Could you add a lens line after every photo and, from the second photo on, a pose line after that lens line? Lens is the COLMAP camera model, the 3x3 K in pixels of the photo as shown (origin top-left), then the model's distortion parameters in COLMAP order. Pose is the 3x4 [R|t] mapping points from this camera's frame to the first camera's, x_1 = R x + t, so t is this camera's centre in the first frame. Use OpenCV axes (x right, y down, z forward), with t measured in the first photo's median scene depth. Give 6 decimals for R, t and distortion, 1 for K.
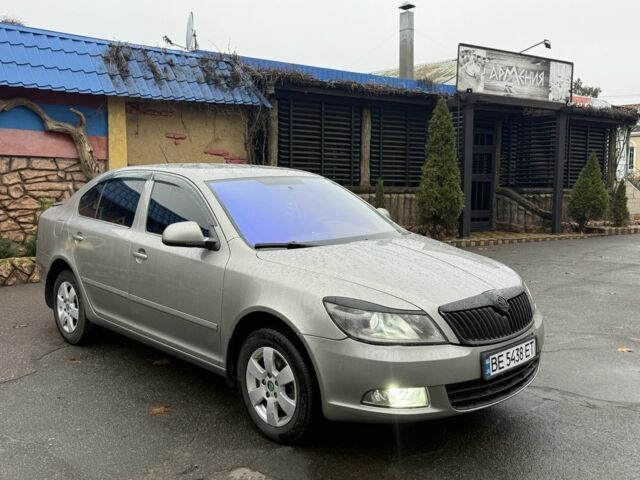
lens RADIAL K [[639.0, 0, 318.9], [0, 639.0, 241.7], [0, 0, 1]] dist [0.187947, -0.434469]
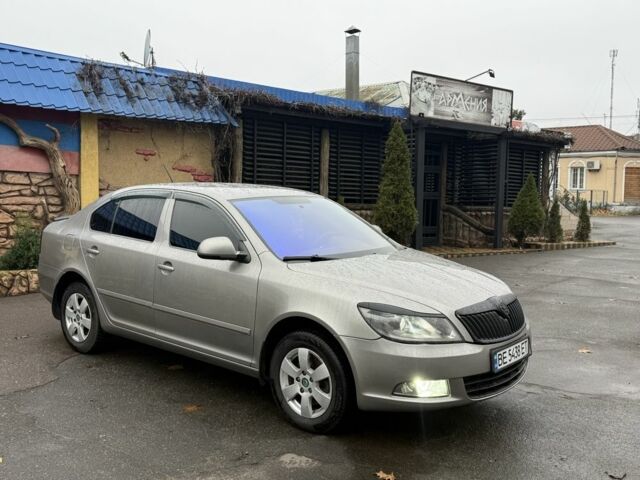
lens RADIAL K [[639.0, 0, 318.9], [0, 639.0, 241.7], [0, 0, 1]] dist [0.187947, -0.434469]
pose [[0.994448, 0.003468, 0.105173, -0.052914], [-0.001102, 0.999745, -0.022547, 0.000620], [-0.105225, 0.022306, 0.994198, -0.041151]]
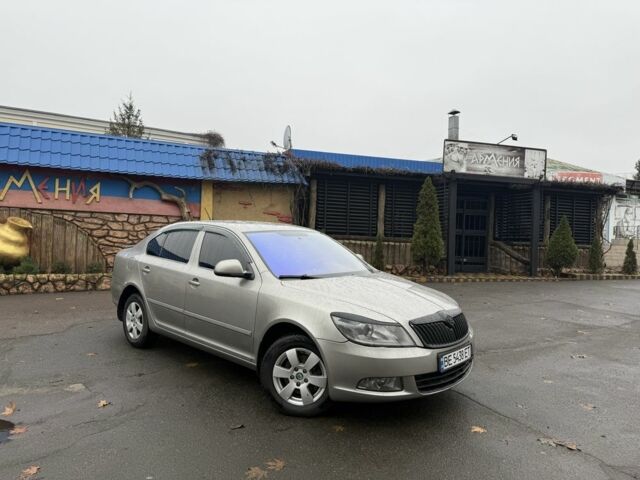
lens RADIAL K [[445.9, 0, 317.6], [0, 445.9, 236.3], [0, 0, 1]] dist [0.118248, -0.183173]
pose [[0.962160, 0.022164, -0.271584, 0.242248], [-0.045686, 0.995699, -0.080594, 0.000558], [0.268629, 0.089952, 0.959034, -0.010821]]
